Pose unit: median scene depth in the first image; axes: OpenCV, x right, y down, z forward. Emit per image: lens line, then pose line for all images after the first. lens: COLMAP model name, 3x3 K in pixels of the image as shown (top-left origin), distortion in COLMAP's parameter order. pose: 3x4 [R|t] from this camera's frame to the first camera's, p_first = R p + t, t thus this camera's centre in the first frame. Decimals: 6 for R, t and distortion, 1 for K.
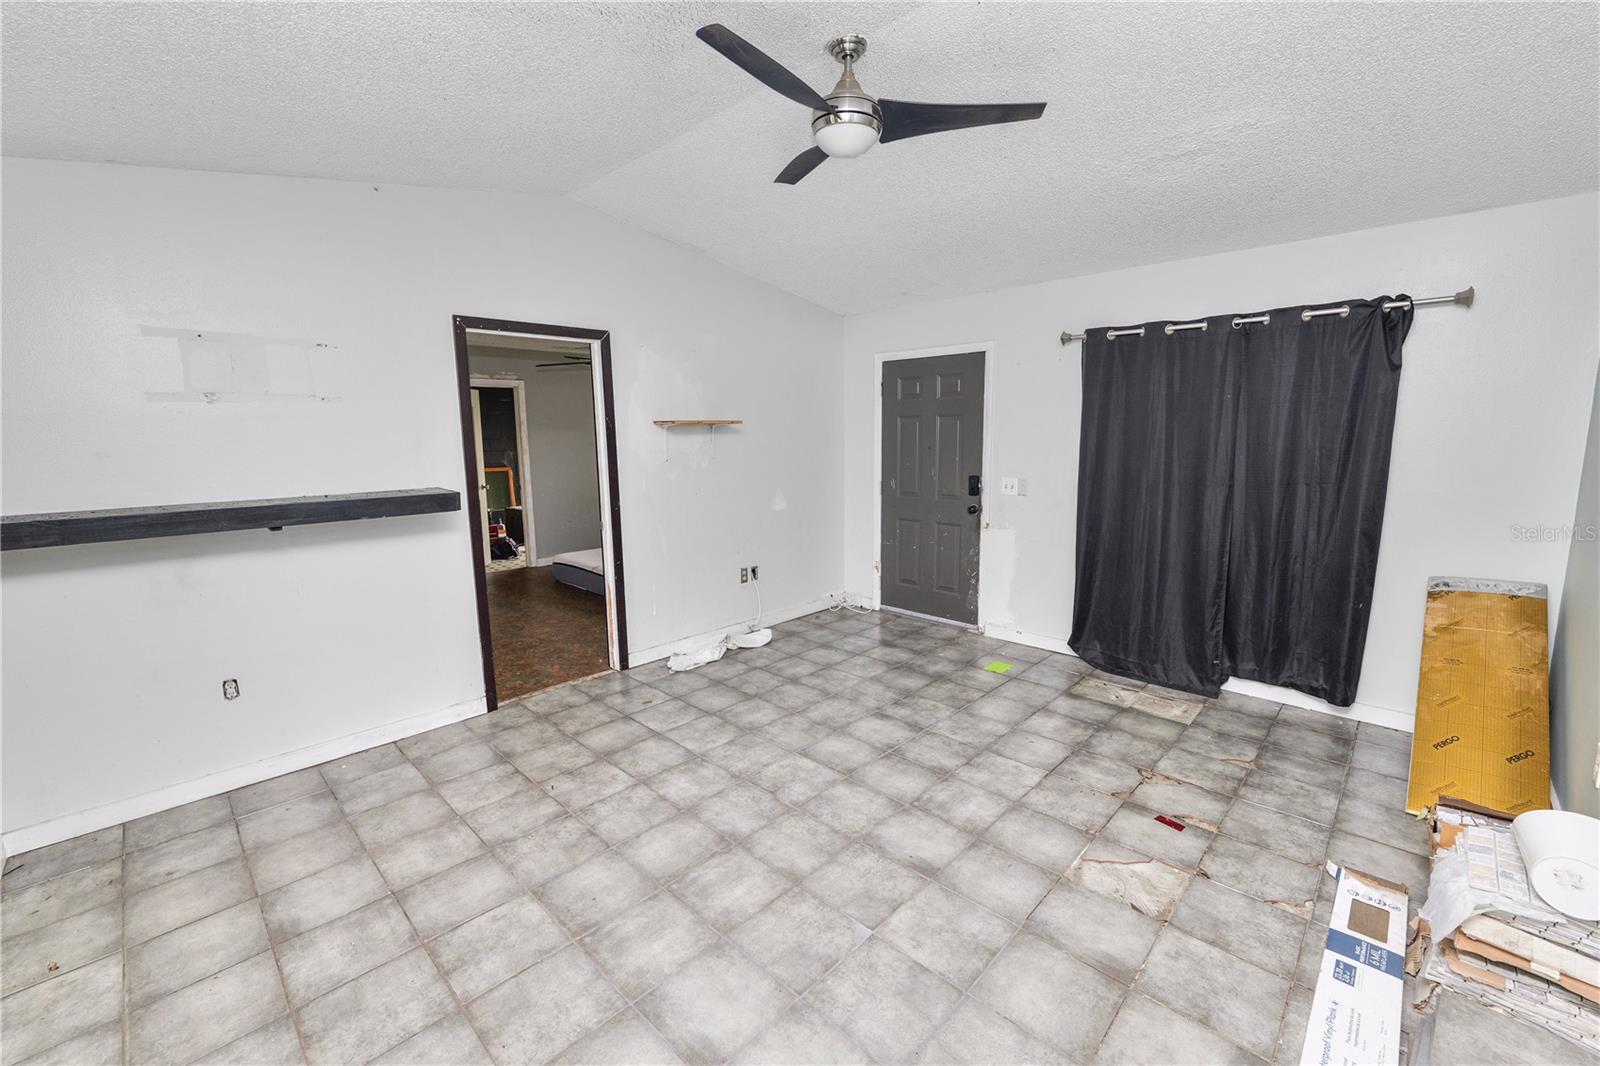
lens RADIAL K [[650.1, 0, 801.8], [0, 650.1, 529.0], [0, 0, 1]] dist [-0.012232, 0.000297]
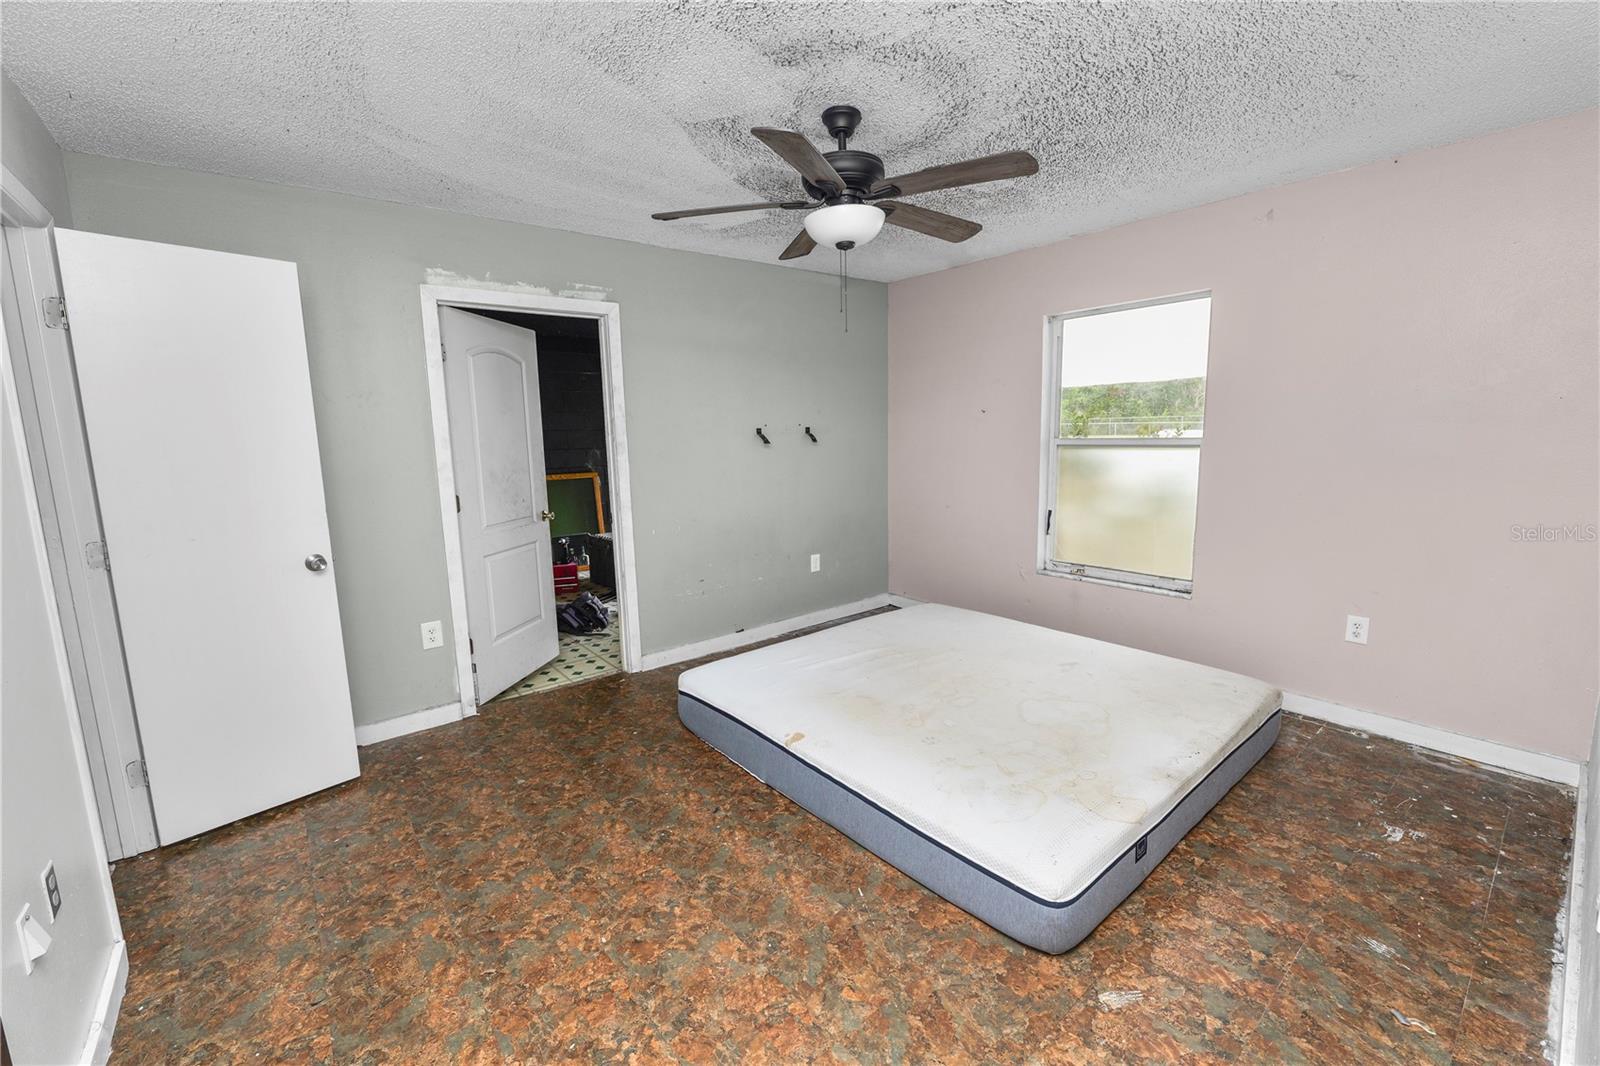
lens RADIAL K [[650.1, 0, 798.3], [0, 650.1, 531.5], [0, 0, 1]] dist [-0.012232, 0.000297]
pose [[0.991055, 0.009692, -0.133099, -0.164718], [-0.010033, 0.999948, -0.001891, -0.037715], [0.133073, 0.003210, 0.991101, 0.388039]]
